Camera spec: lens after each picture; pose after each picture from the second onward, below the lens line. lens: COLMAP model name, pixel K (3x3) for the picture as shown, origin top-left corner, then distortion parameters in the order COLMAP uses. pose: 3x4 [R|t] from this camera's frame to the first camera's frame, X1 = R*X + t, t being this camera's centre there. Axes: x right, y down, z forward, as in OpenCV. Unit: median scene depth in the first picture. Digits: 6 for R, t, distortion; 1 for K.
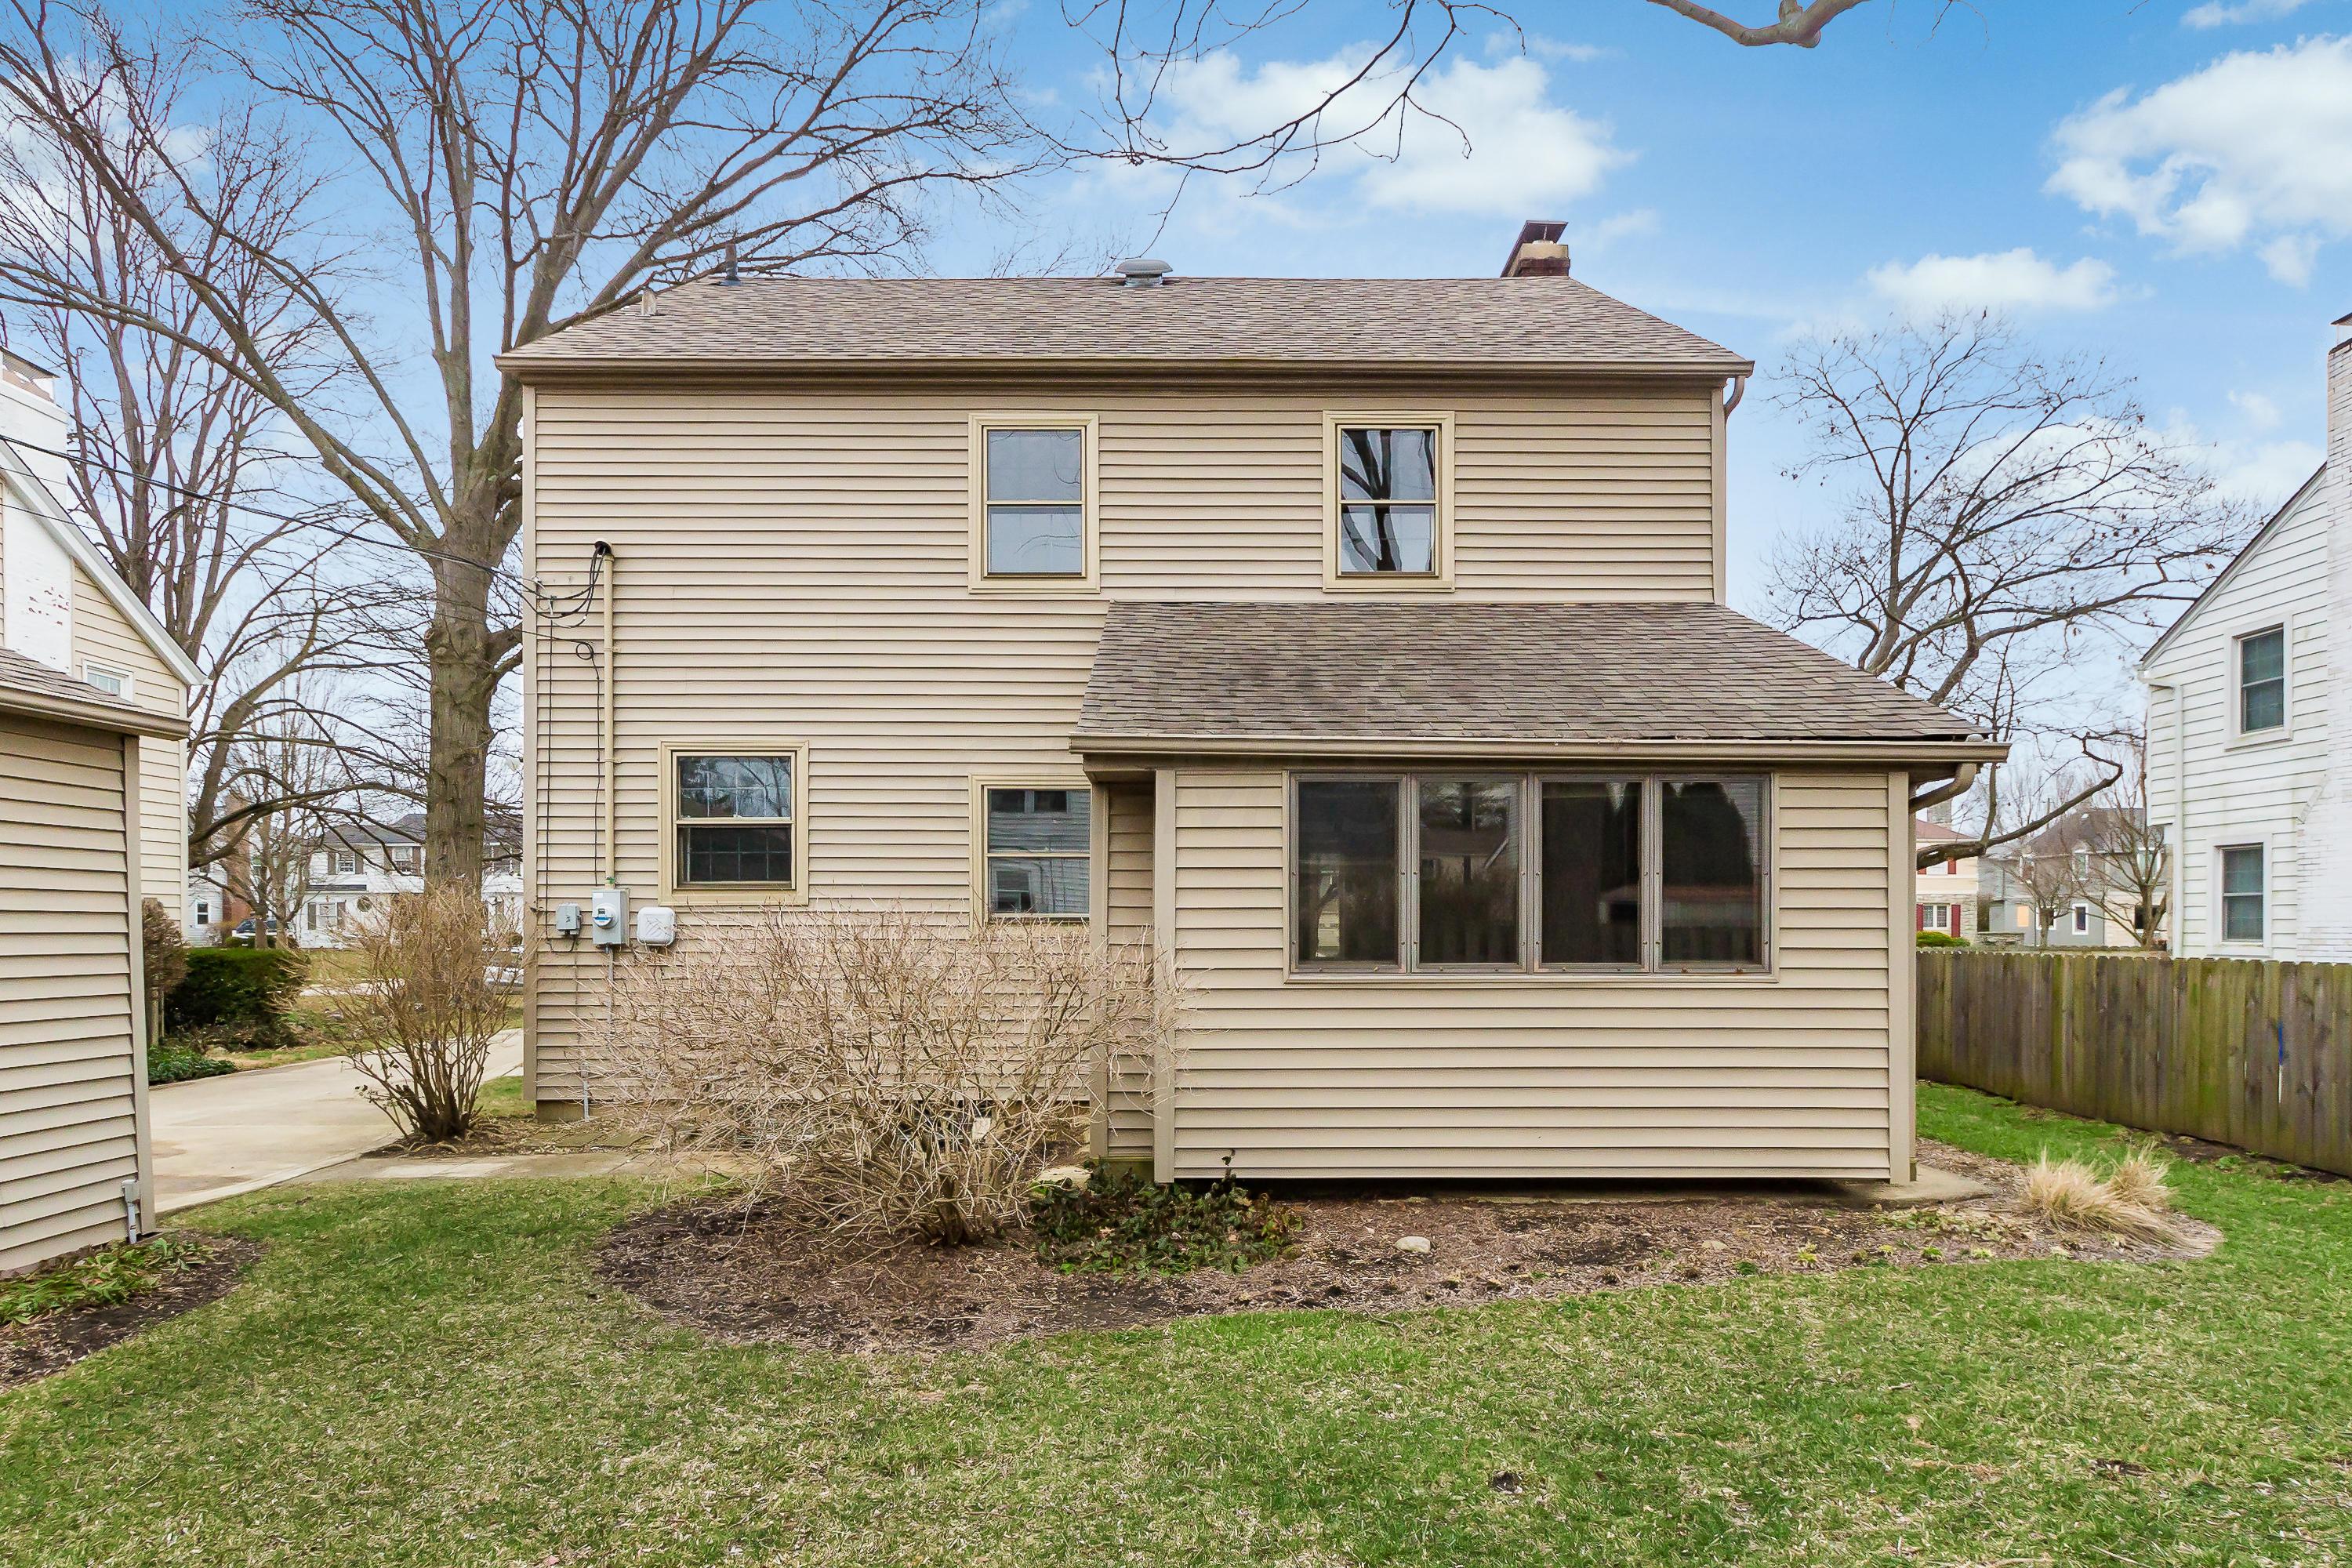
lens RADIAL K [[1314.2, 0, 1230.8], [0, 1314.2, 935.4], [0, 0, 1]] dist [-0.002157, 0.002819]
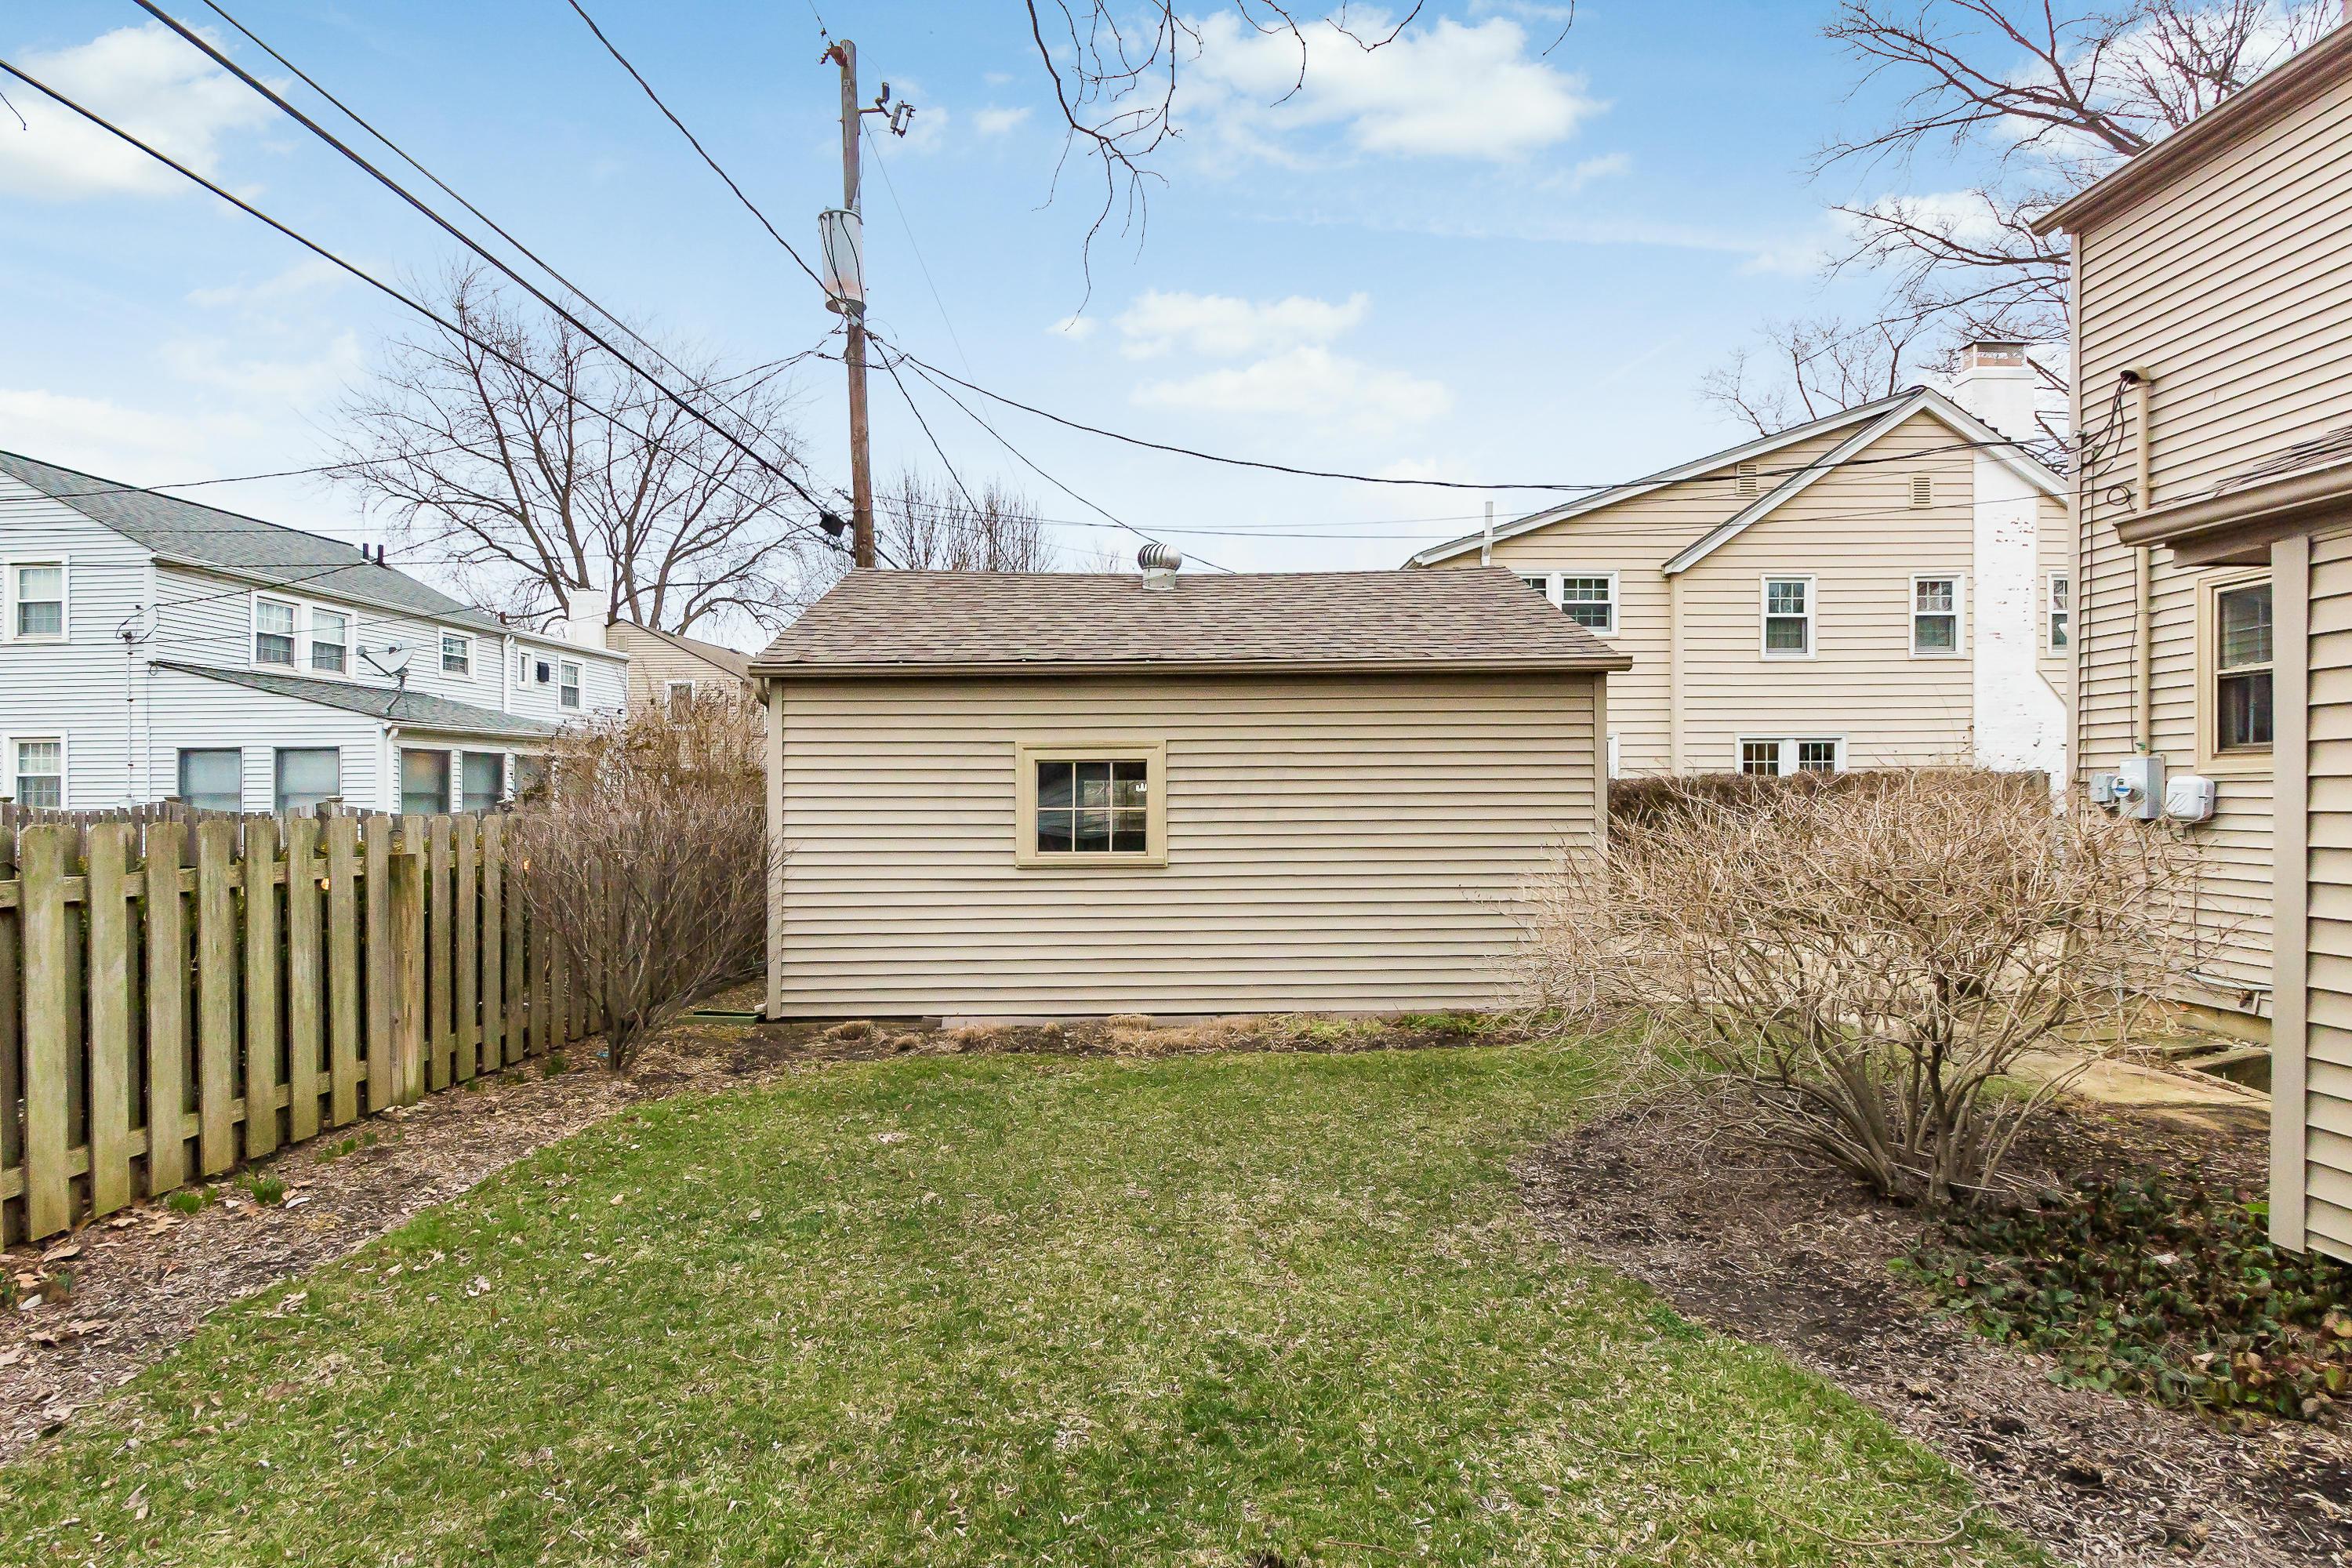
lens RADIAL K [[1140.4, 0, 1160.8], [0, 1140.4, 805.1], [0, 0, 1]] dist [0.007540, -0.003157]
pose [[-0.009847, 0.007307, -0.999925, 0.346116], [0.001541, 0.999972, 0.007292, -0.010044], [0.999950, -0.001469, -0.009858, 0.382397]]
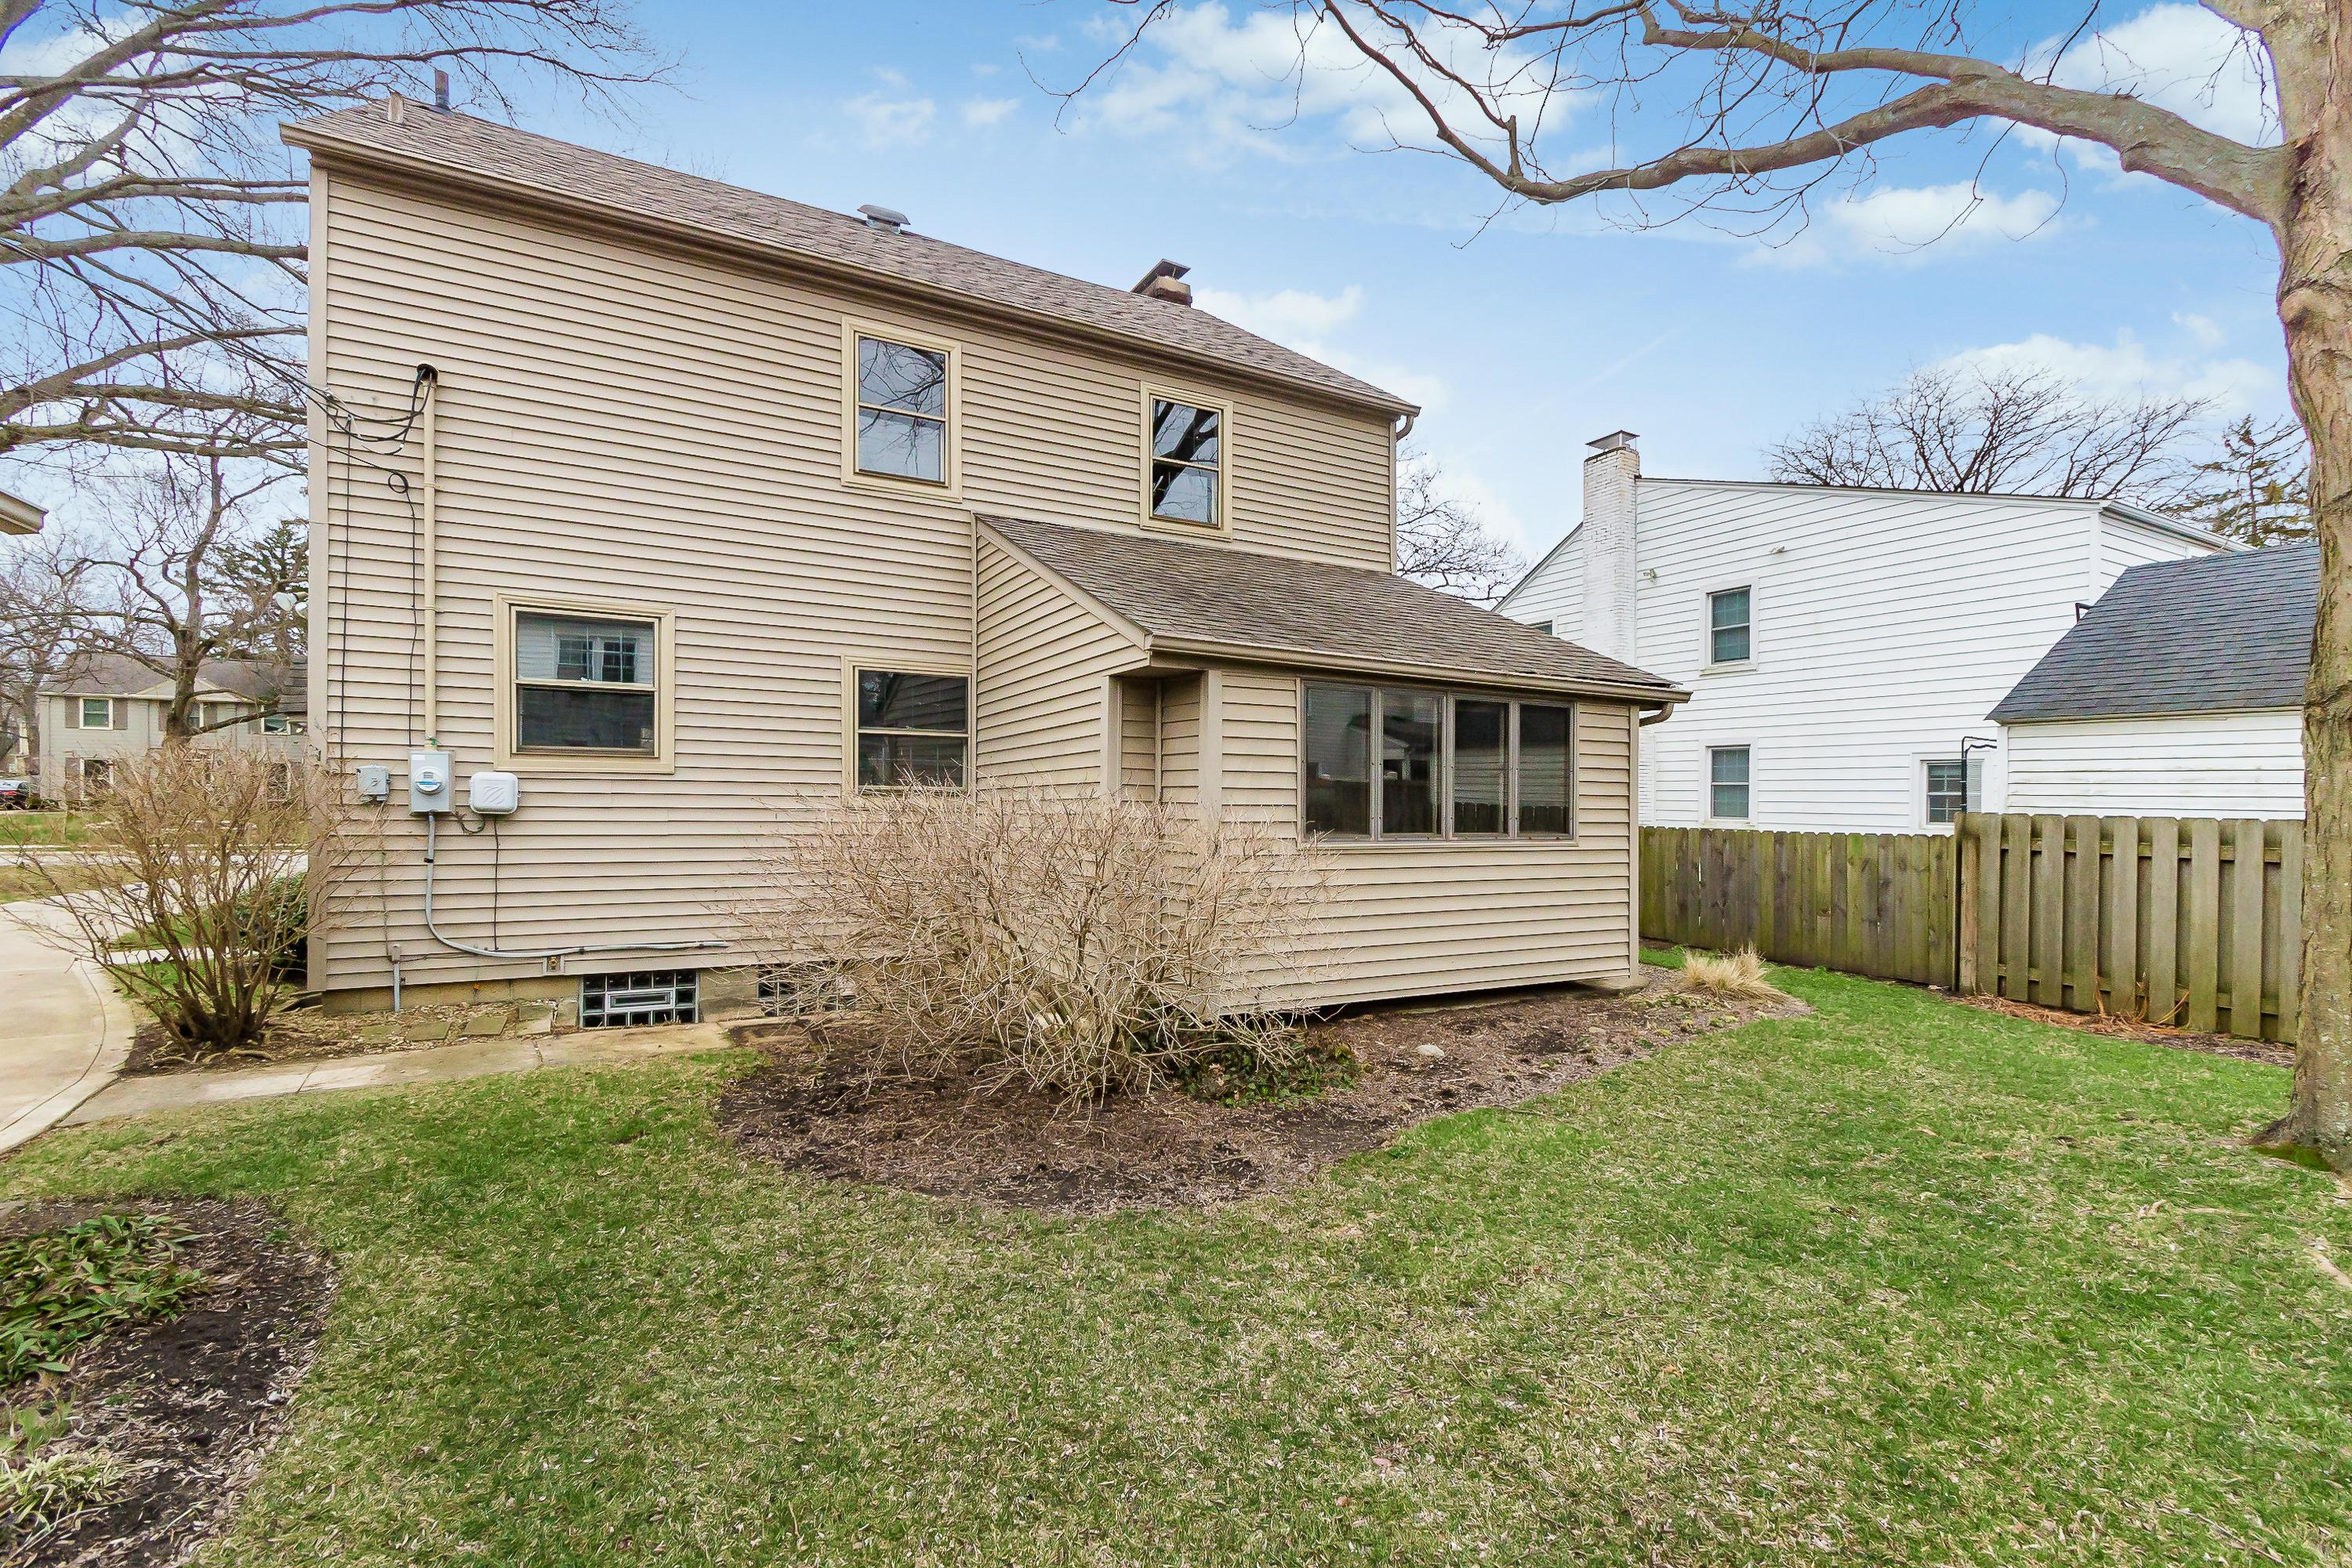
lens RADIAL K [[1021.7, 0, 1197.5], [0, 1021.7, 805.5], [0, 0, 1]] dist [0.003191, -0.000458]
pose [[0.887305, 0.009245, 0.461091, -0.367087], [-0.010513, 0.999945, 0.000181, -0.003685], [-0.461064, -0.005008, 0.887353, 0.145154]]
